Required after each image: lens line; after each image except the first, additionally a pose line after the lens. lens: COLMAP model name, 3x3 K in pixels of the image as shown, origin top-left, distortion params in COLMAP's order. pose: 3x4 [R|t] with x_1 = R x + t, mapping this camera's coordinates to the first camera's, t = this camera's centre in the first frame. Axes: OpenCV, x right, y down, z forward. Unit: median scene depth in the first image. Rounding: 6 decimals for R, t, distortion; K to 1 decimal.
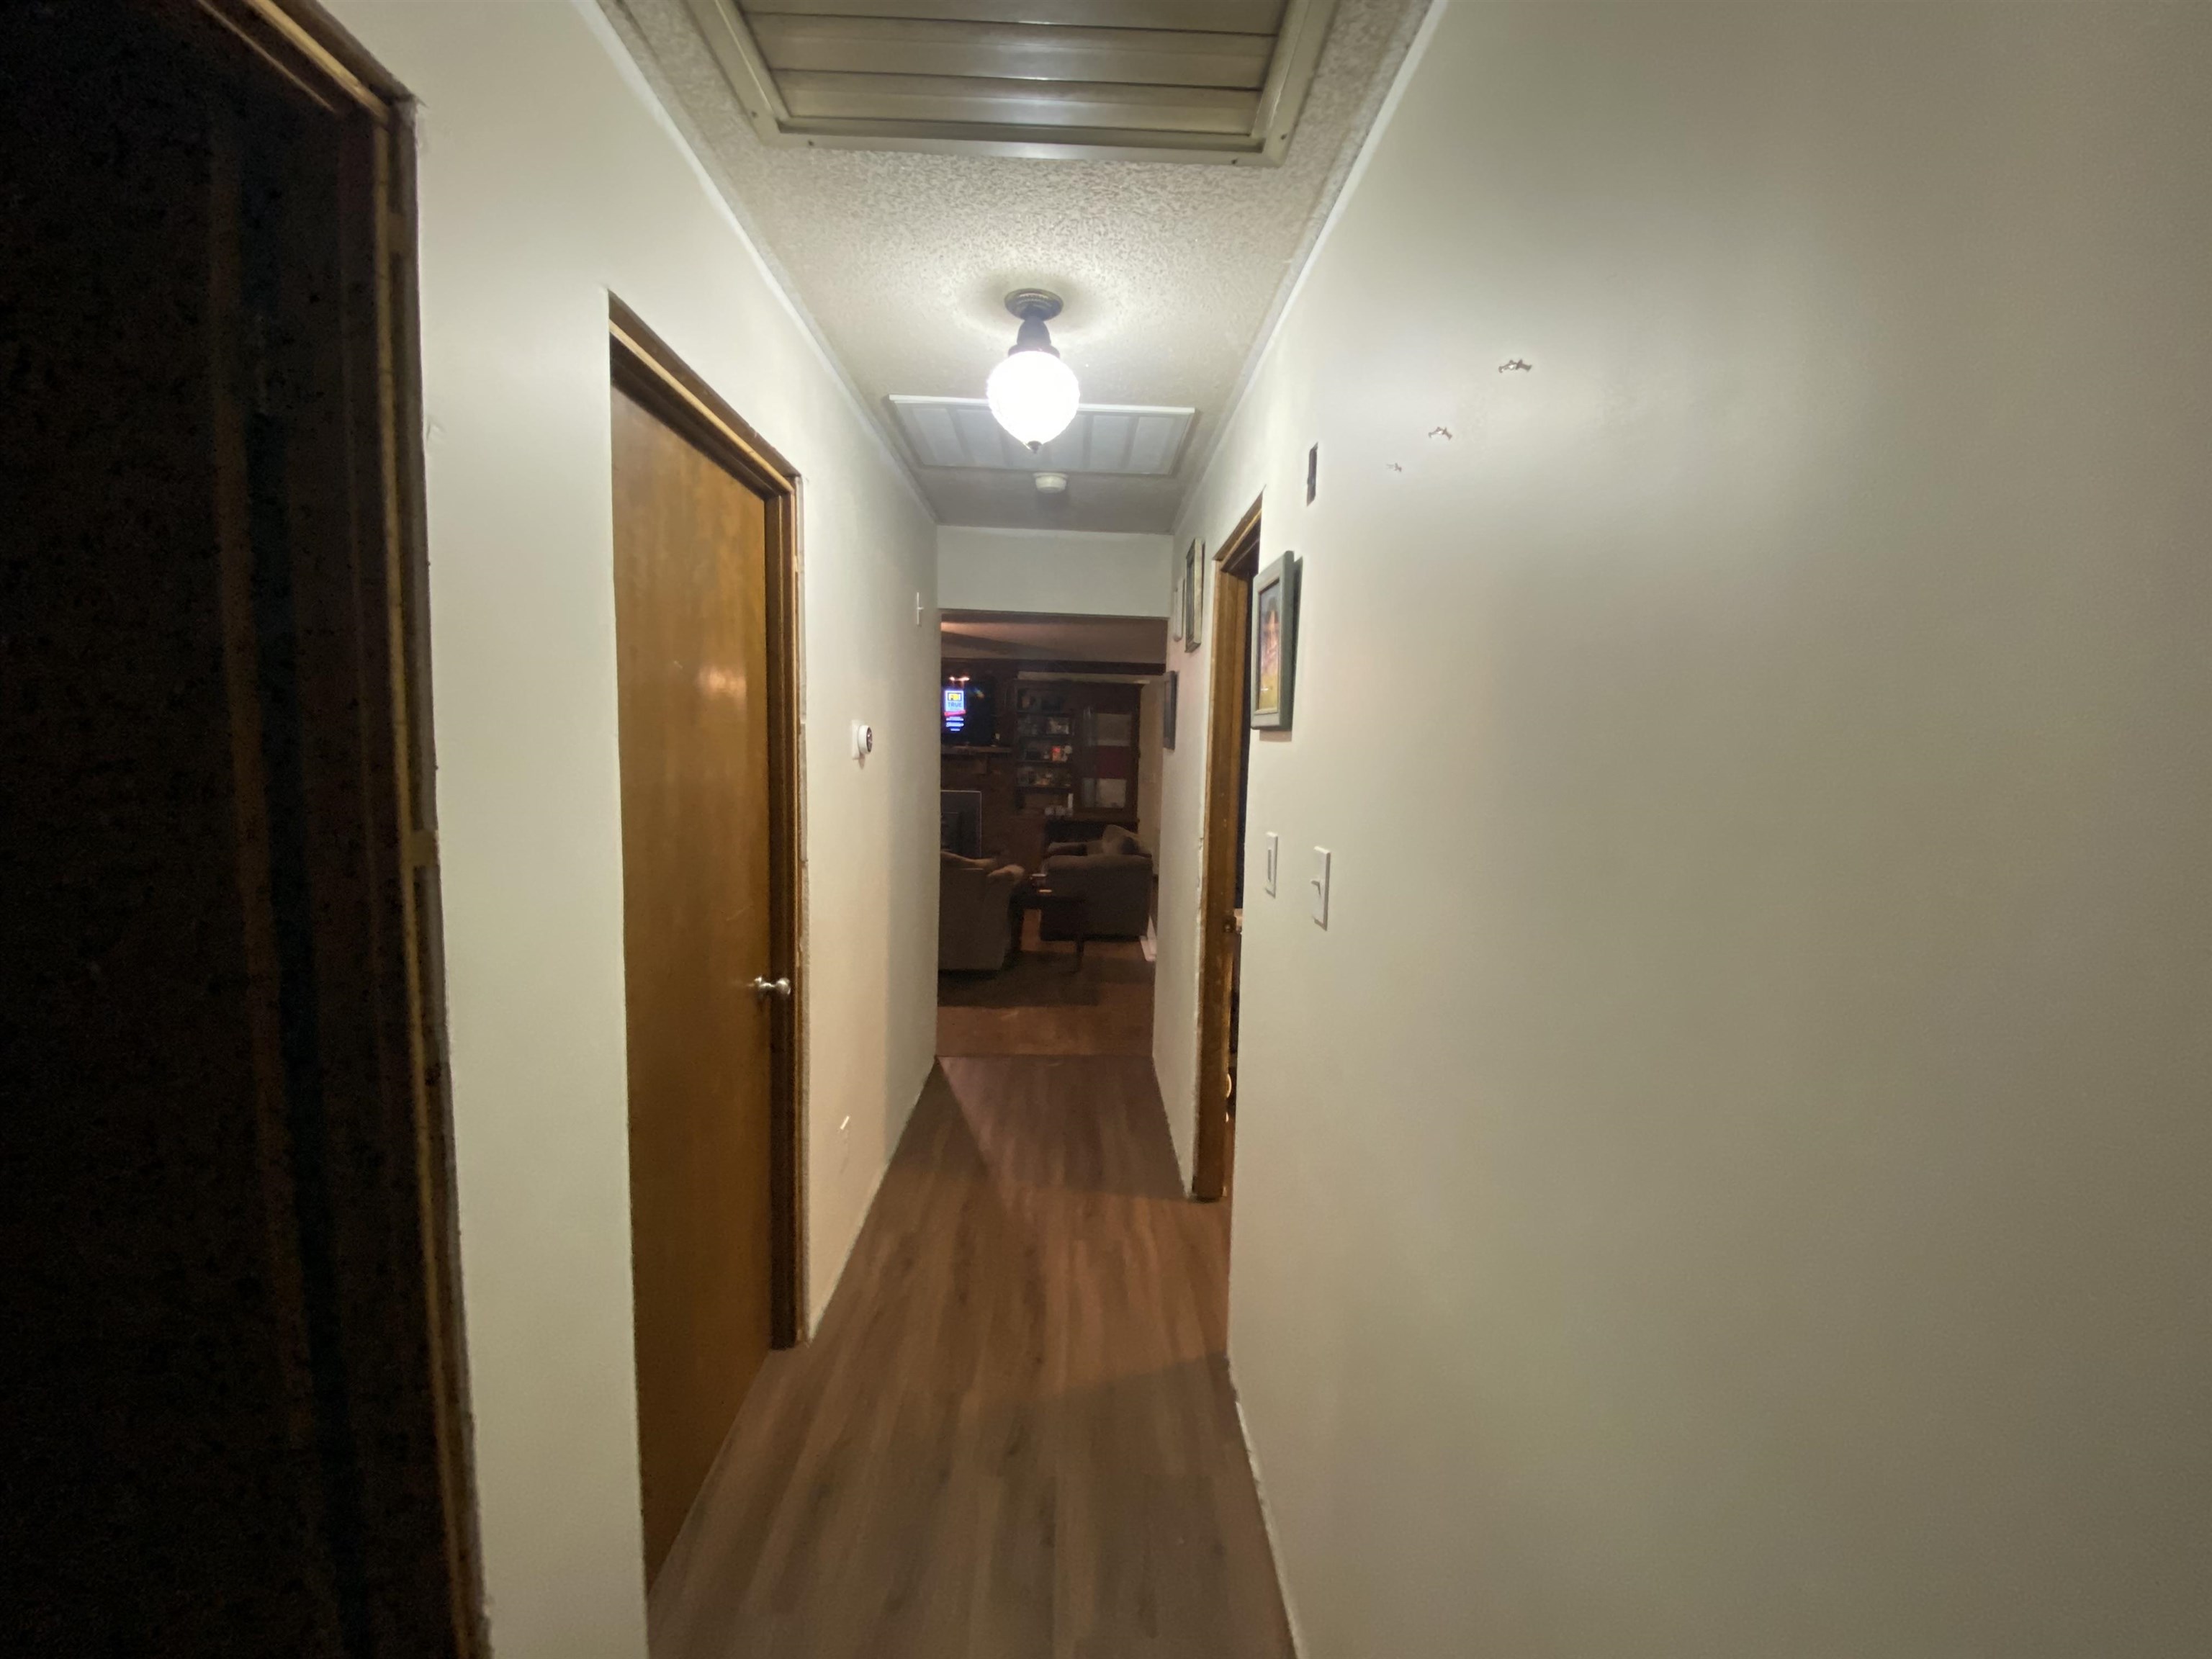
lens RADIAL K [[894.2, 0, 1098.7], [0, 894.2, 831.8], [0, 0, 1]] dist [0.001444, -0.000174]
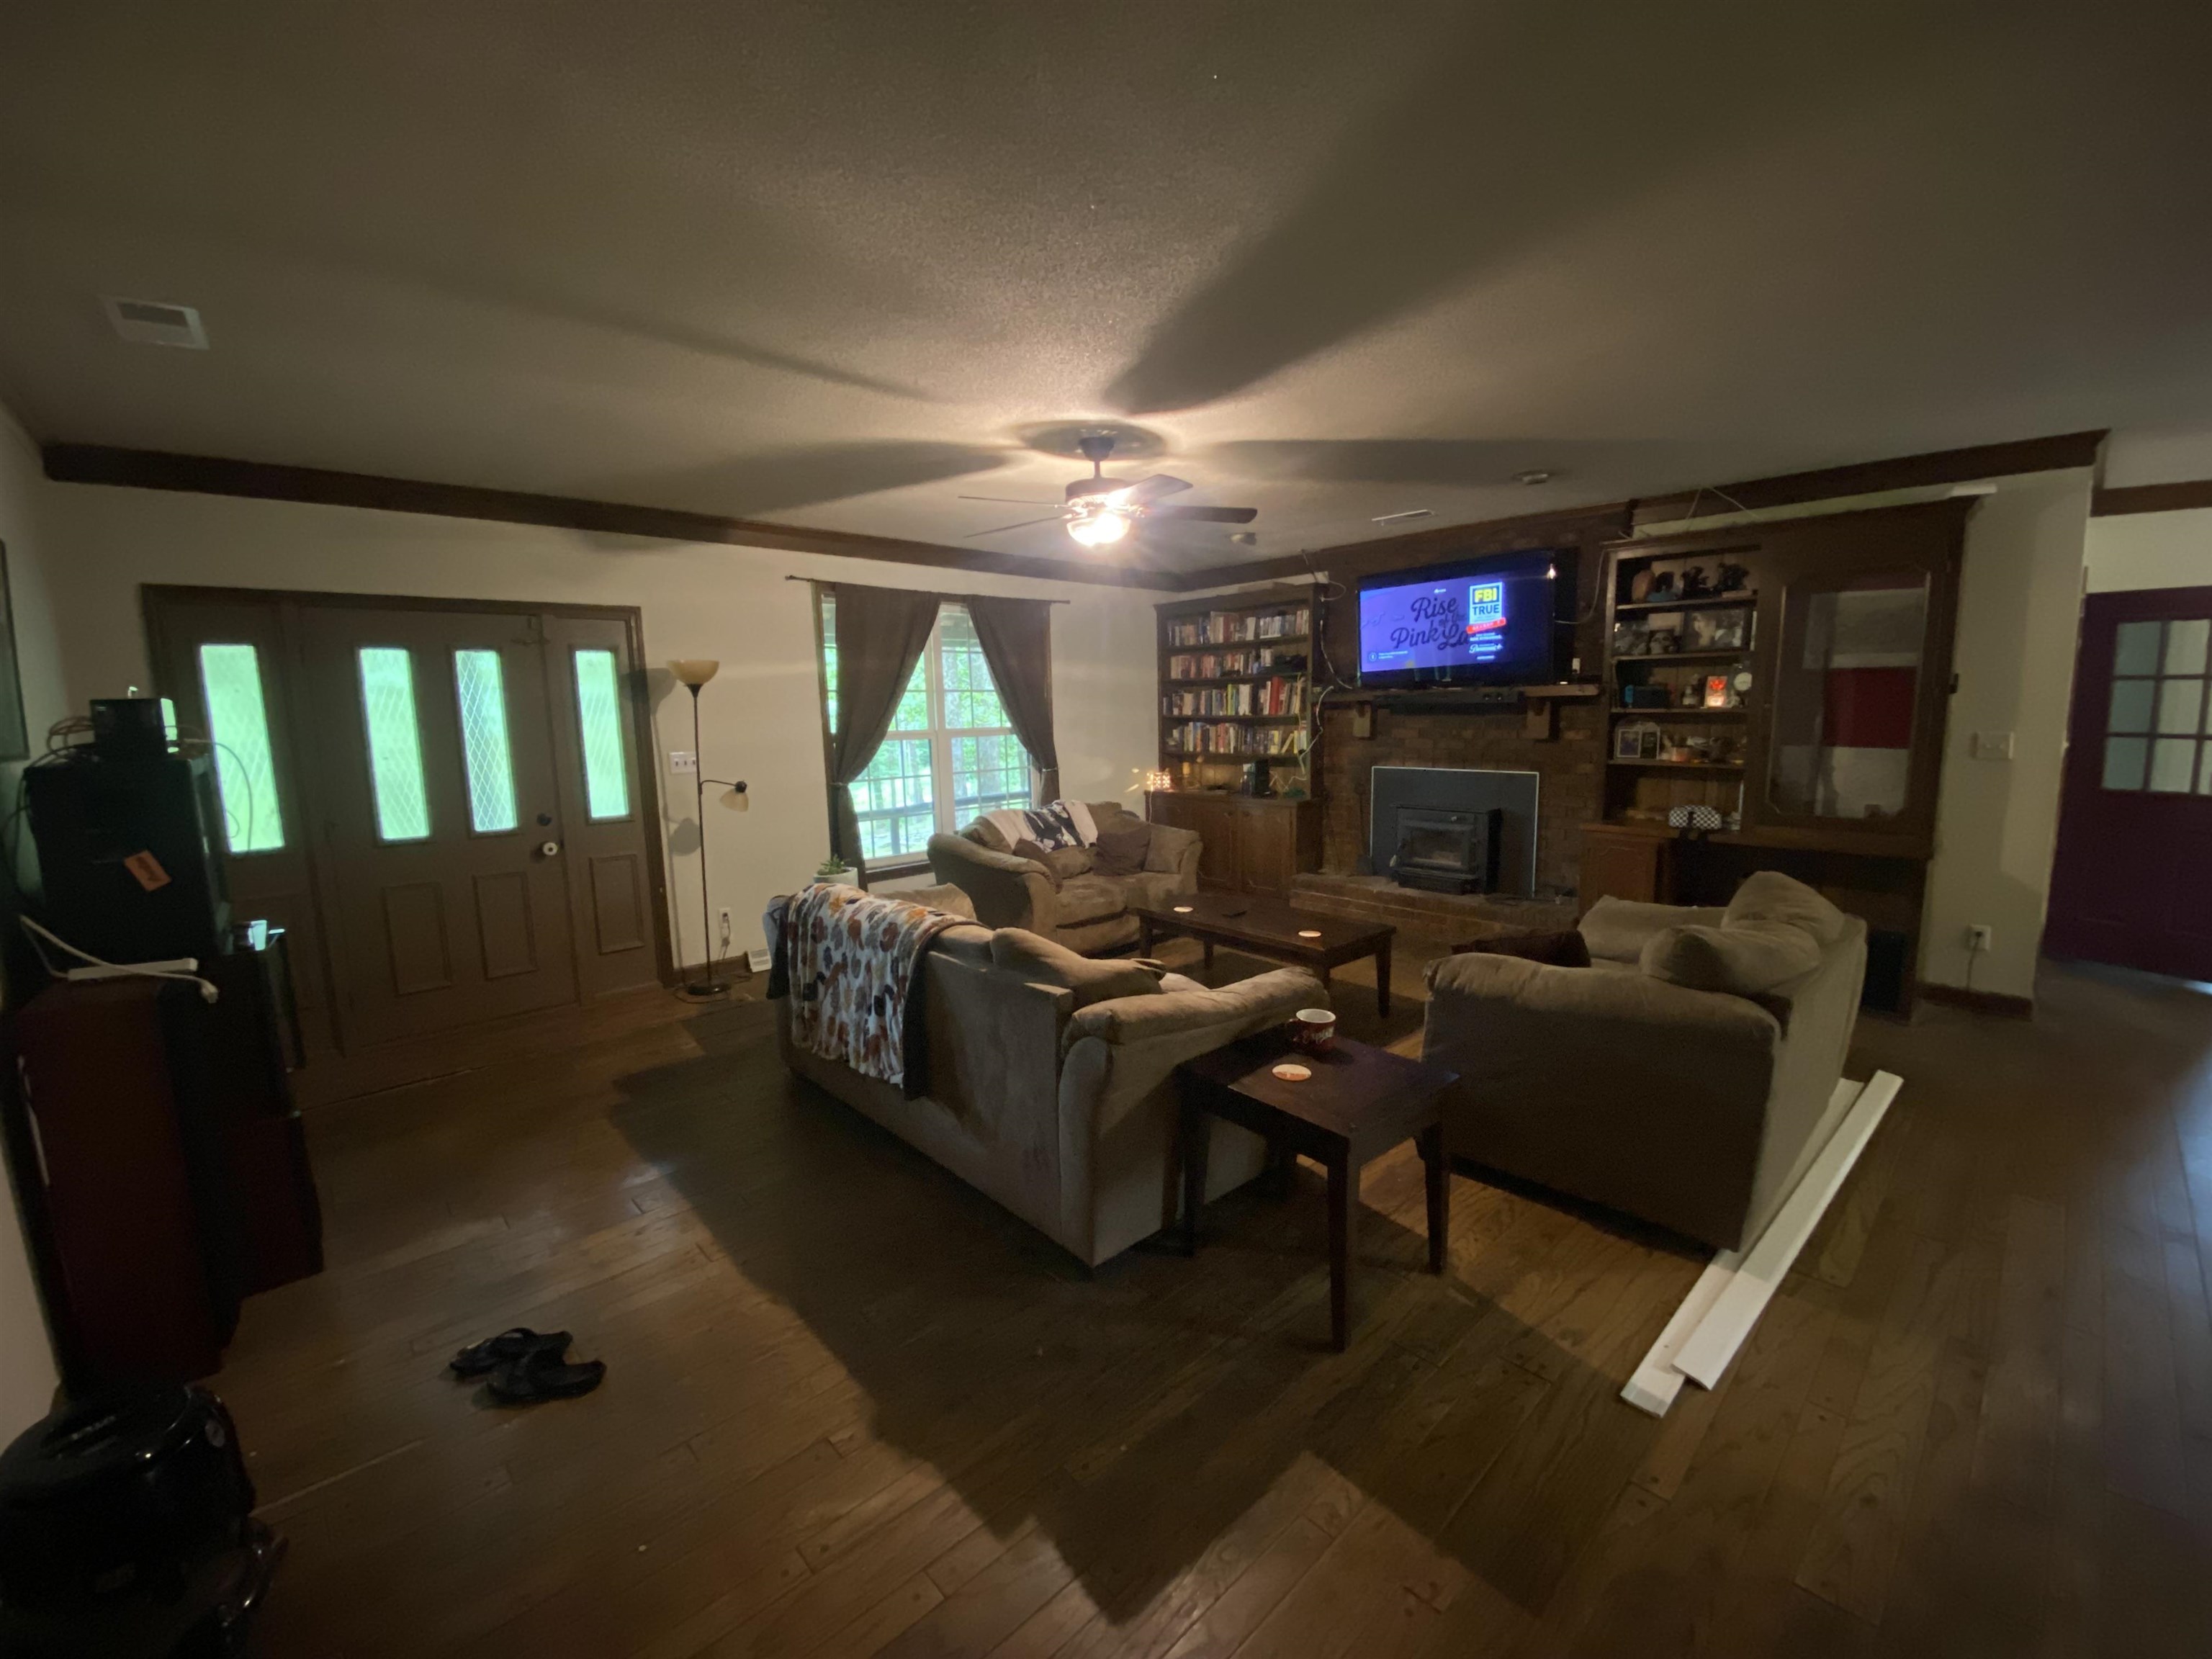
lens RADIAL K [[894.2, 0, 1098.7], [0, 894.2, 831.8], [0, 0, 1]] dist [0.001444, -0.000174]
pose [[0.647270, 0.064230, -0.759550, 0.102114], [-0.032316, 0.997860, 0.056843, -0.032244], [0.761575, -0.012247, 0.647961, 0.466569]]
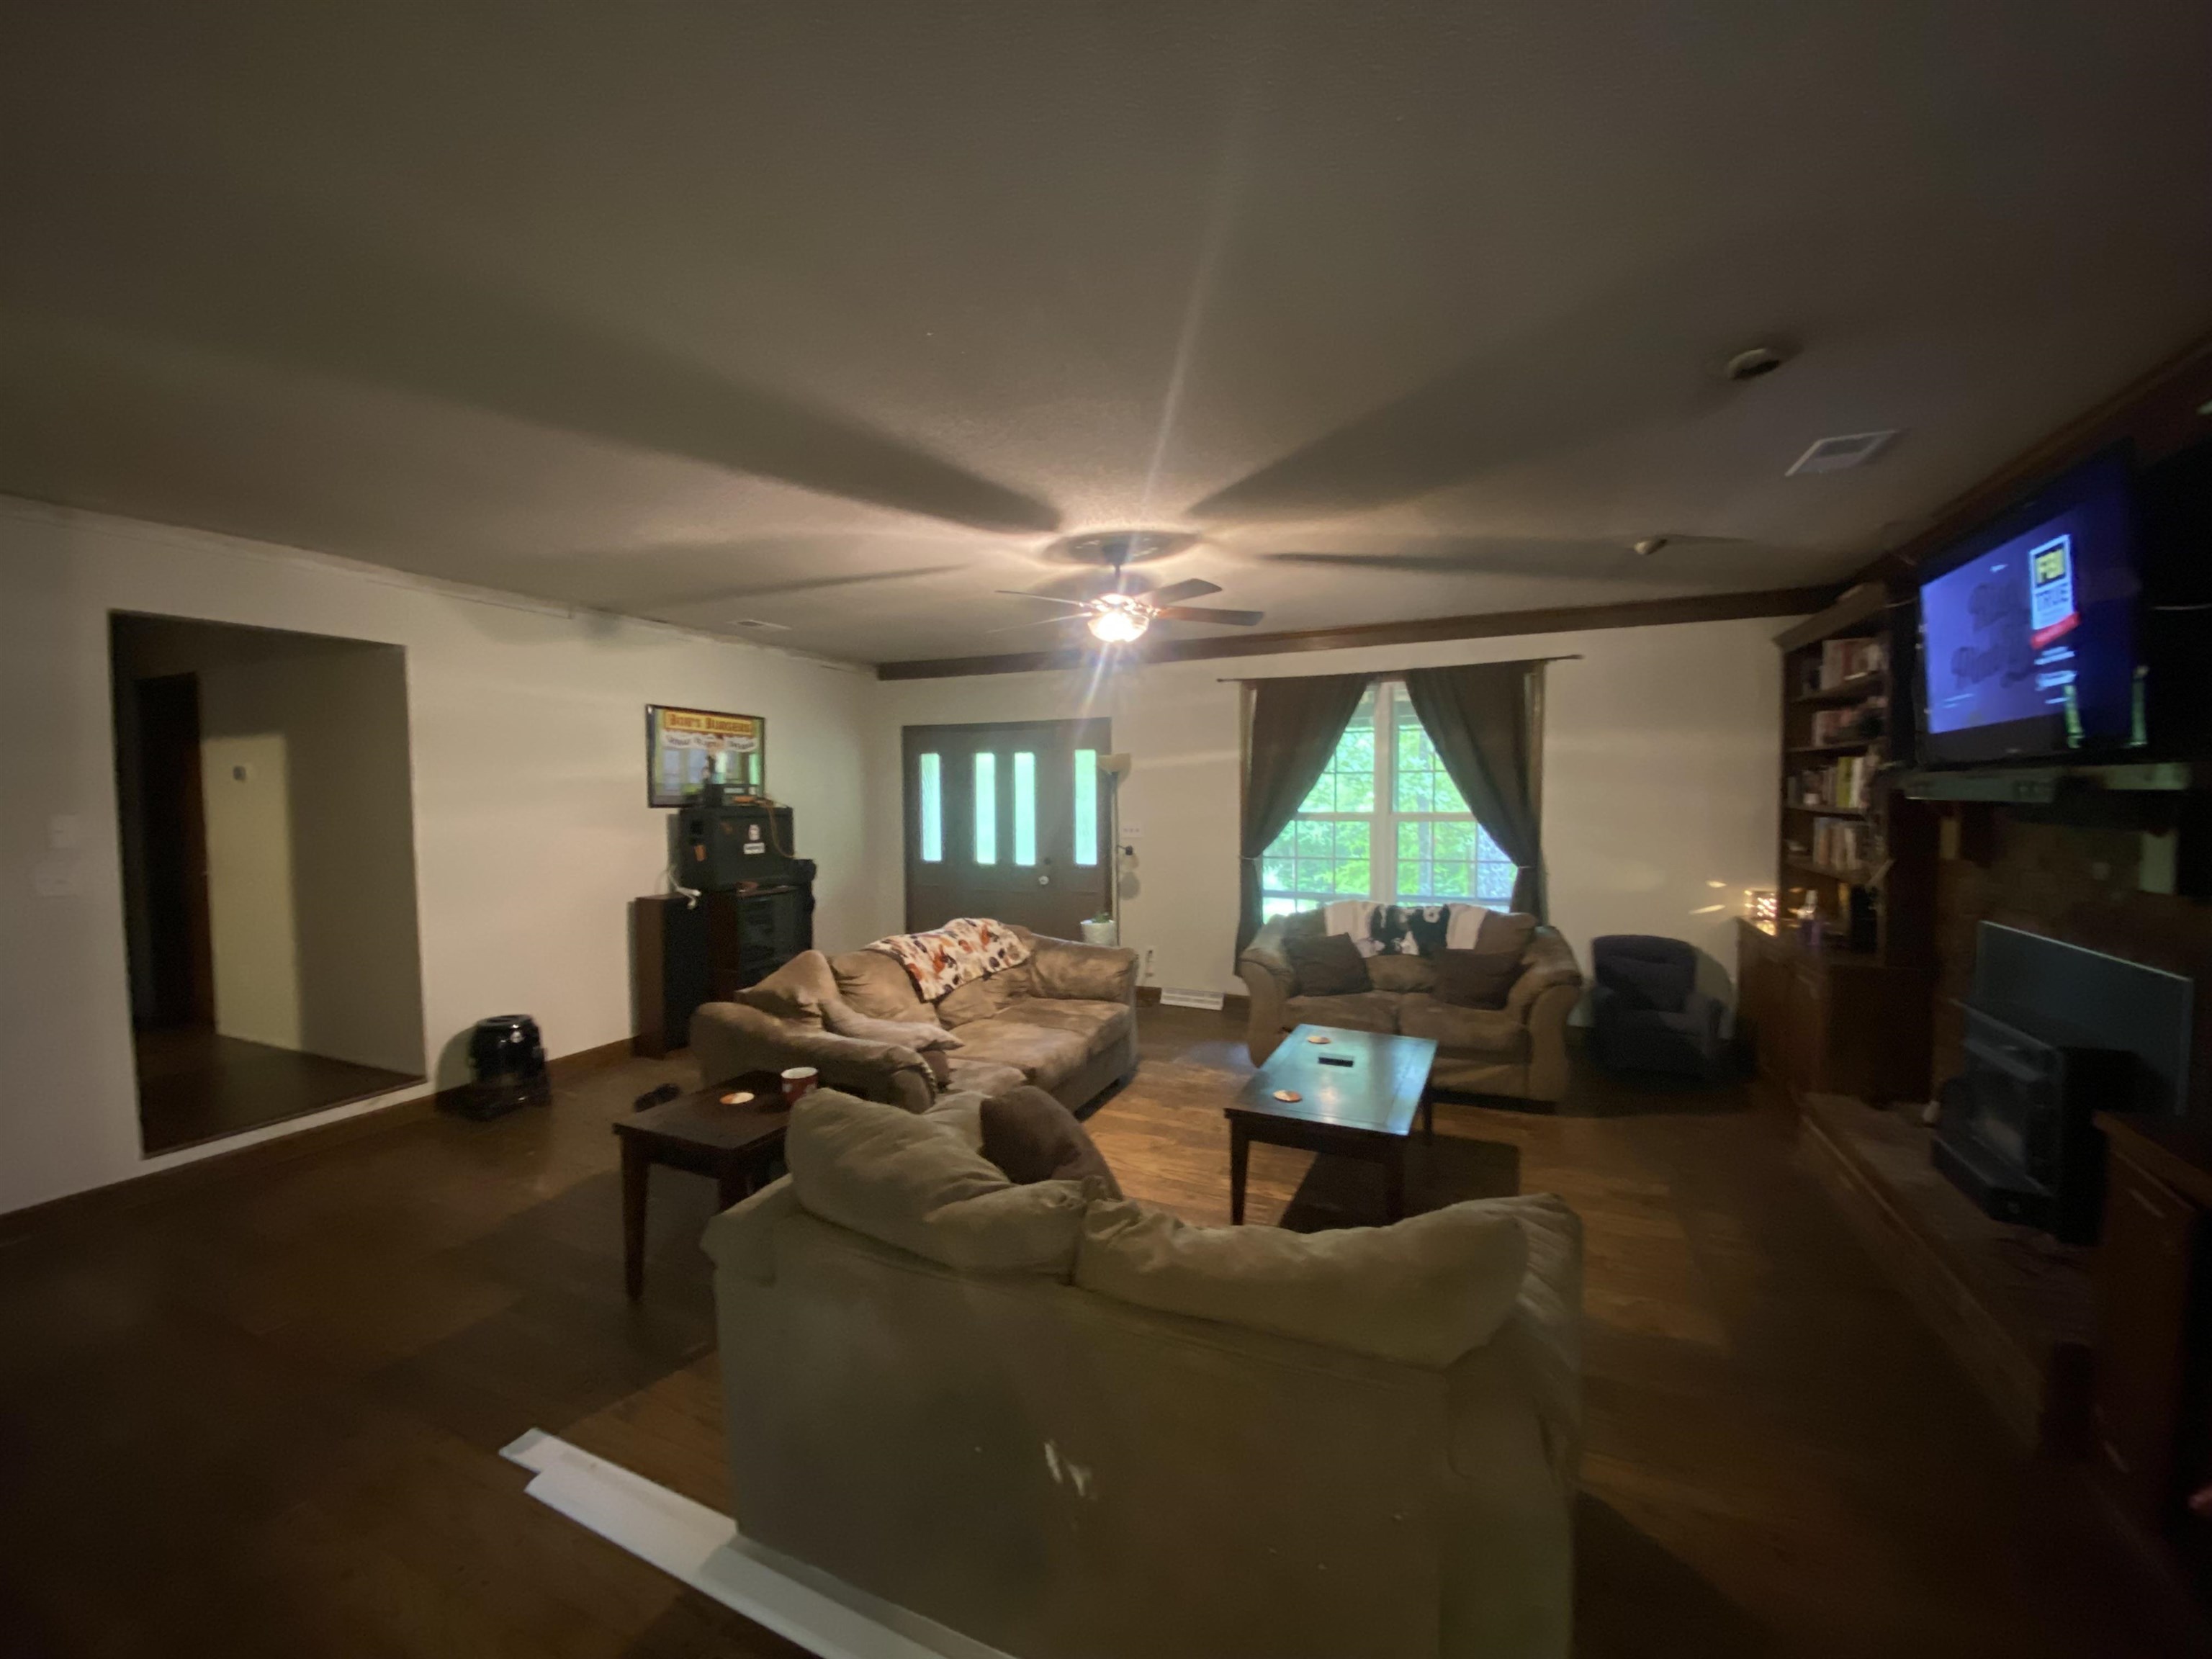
lens RADIAL K [[894.2, 0, 1098.7], [0, 894.2, 831.8], [0, 0, 1]] dist [0.001444, -0.000174]
pose [[-0.452229, 0.016262, -0.891754, 0.163346], [-0.089051, 0.994015, 0.063286, -0.071042], [0.887445, 0.108031, -0.448074, 0.872800]]
